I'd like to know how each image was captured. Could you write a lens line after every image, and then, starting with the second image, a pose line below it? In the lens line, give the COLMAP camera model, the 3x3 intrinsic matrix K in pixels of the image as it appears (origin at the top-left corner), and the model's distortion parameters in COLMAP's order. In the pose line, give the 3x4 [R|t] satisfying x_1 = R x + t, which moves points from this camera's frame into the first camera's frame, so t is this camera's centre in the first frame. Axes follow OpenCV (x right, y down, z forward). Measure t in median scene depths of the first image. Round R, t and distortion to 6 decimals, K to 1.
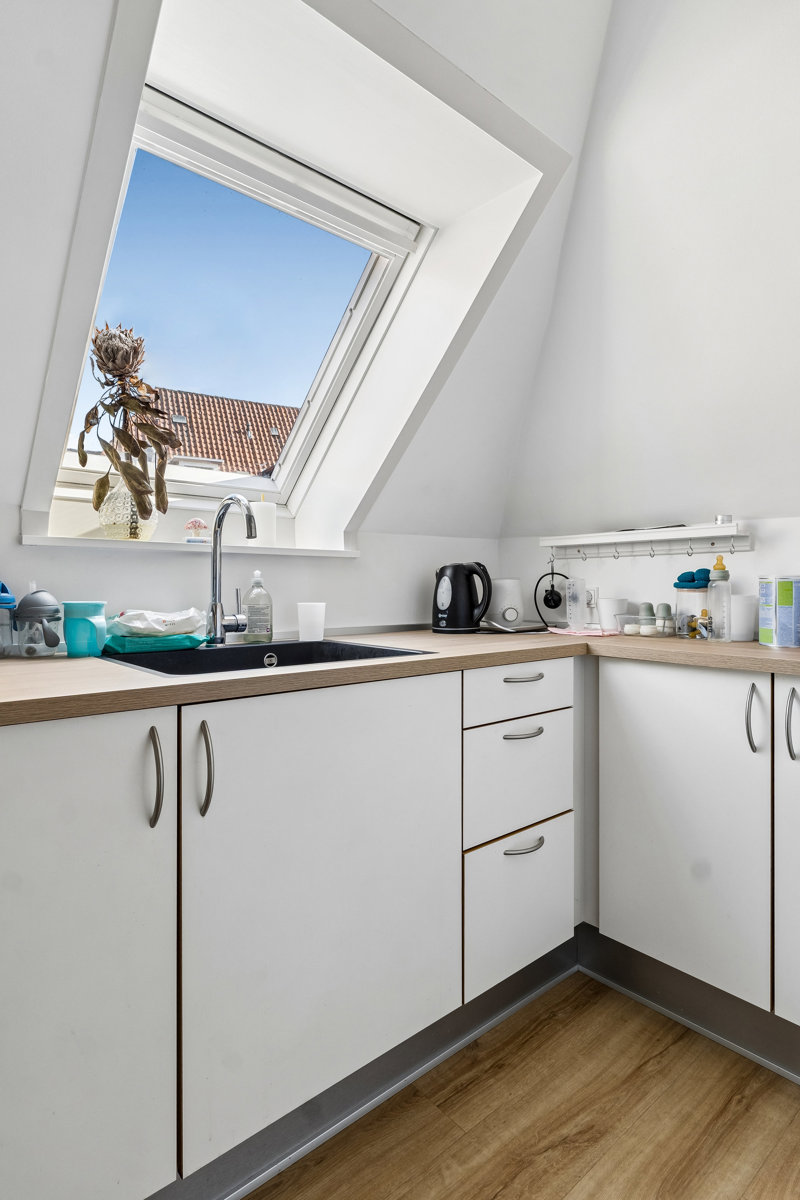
lens RADIAL K [[621.6, 0, 400.7], [0, 621.6, 585.3], [0, 0, 1]] dist [0.002461, 0.000517]
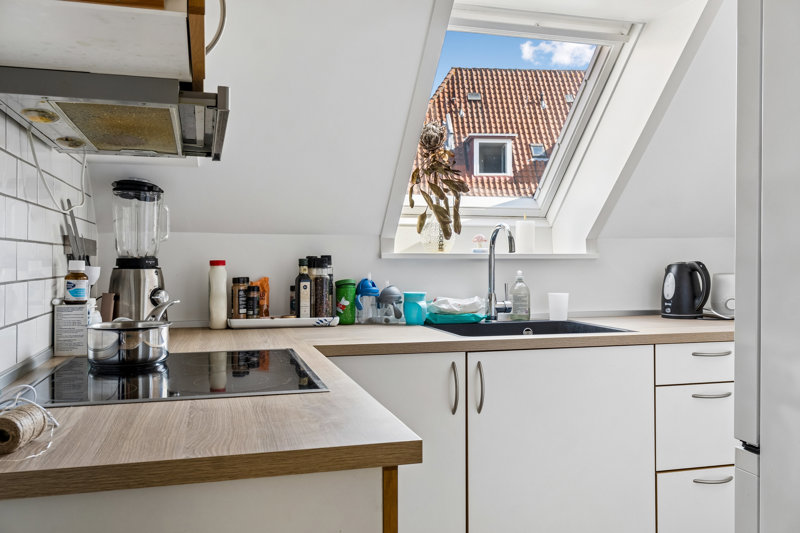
lens RADIAL K [[667.4, 0, 400.0], [0, 667.4, 266.5], [0, 0, 1]] dist [0.002167, 0.001199]
pose [[0.898638, -0.001321, -0.438689, 0.194337], [0.005379, 0.999953, 0.008008, -0.045545], [0.438658, -0.009556, 0.898603, -0.500549]]
